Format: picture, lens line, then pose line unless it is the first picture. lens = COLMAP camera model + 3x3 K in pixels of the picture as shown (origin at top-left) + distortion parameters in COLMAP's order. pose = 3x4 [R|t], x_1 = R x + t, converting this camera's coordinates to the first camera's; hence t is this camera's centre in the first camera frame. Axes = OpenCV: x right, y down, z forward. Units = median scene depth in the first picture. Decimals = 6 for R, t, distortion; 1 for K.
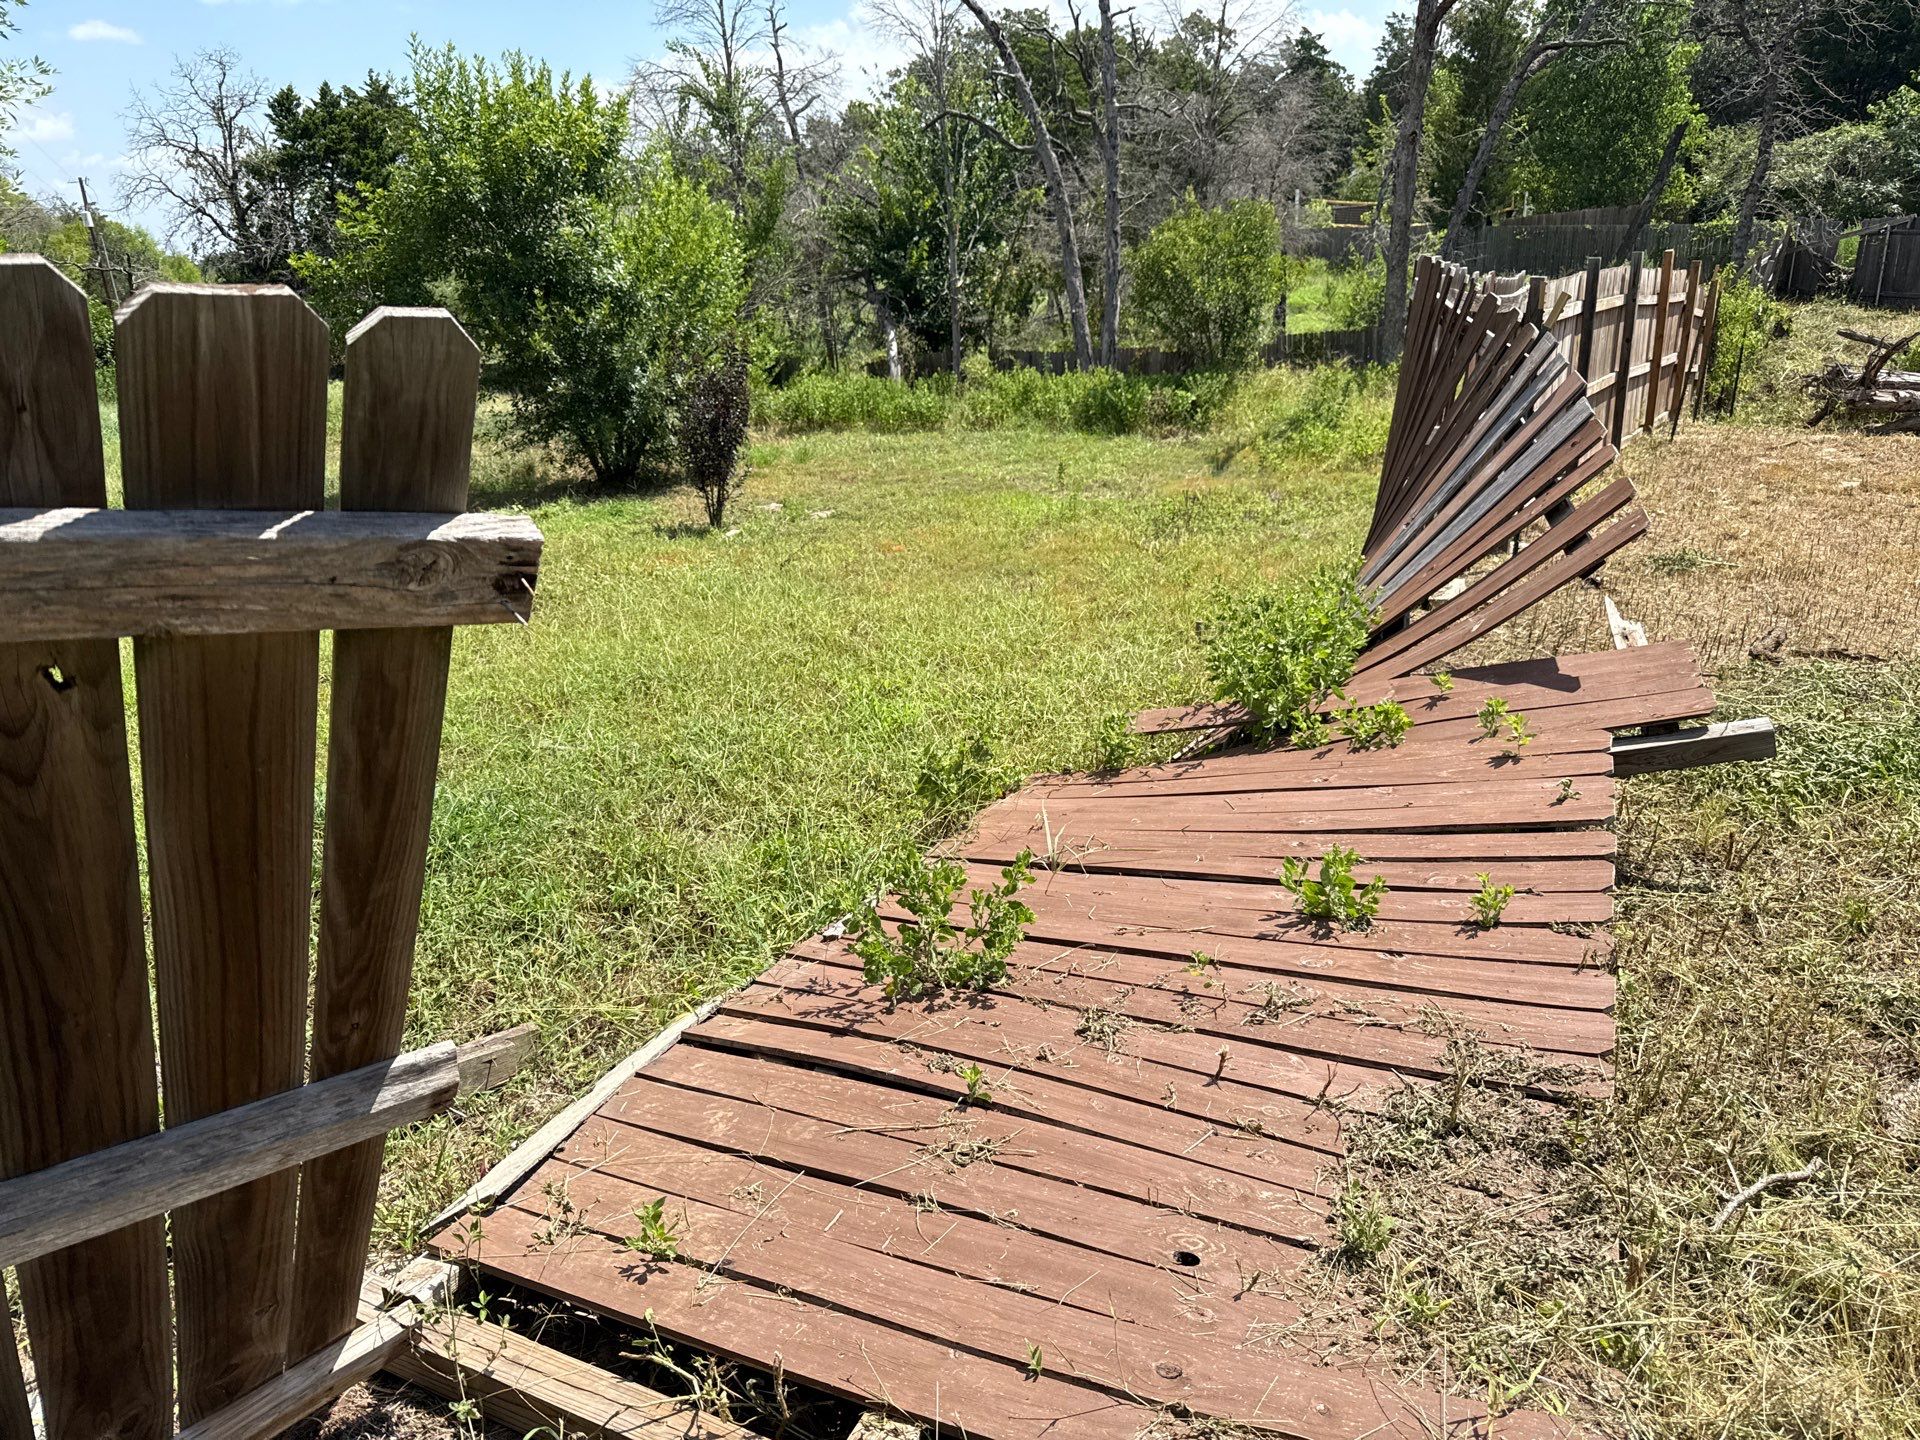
lens RADIAL K [[1305.9, 0, 960.0], [0, 1305.9, 754.0], [0, 0, 1]] dist [0.080868, -0.115611]
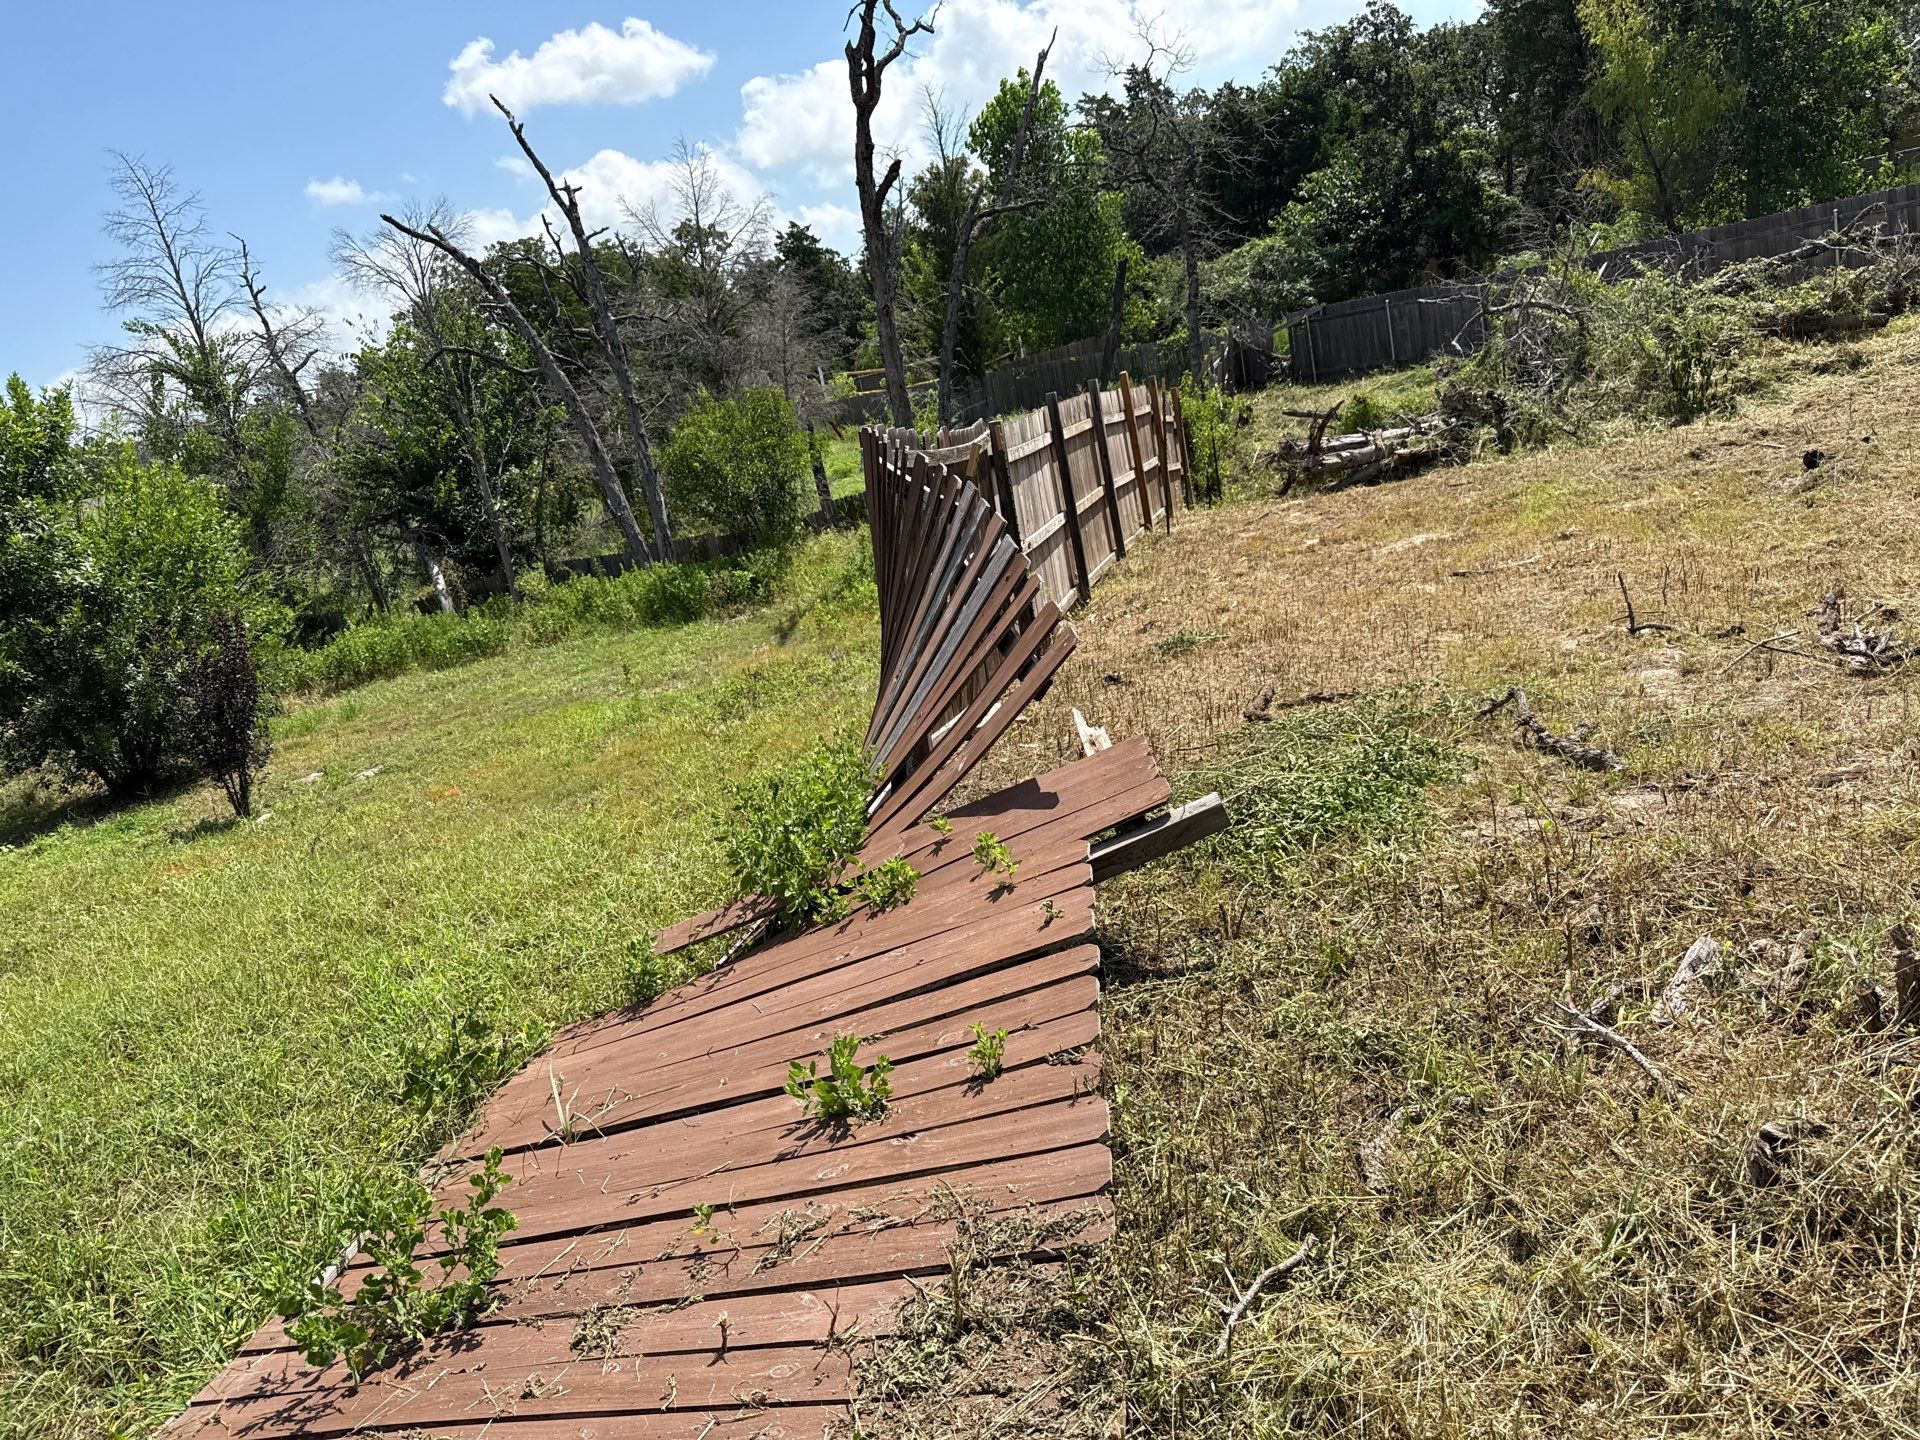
lens RADIAL K [[1315.1, 0, 967.5], [0, 1315.1, 707.7], [0, 0, 1]] dist [0.070761, -0.094450]
pose [[0.939475, -0.220606, 0.262145, 0.128711], [0.258857, 0.958274, -0.121264, -0.012794], [-0.224455, 0.181782, 0.957379, 0.009507]]
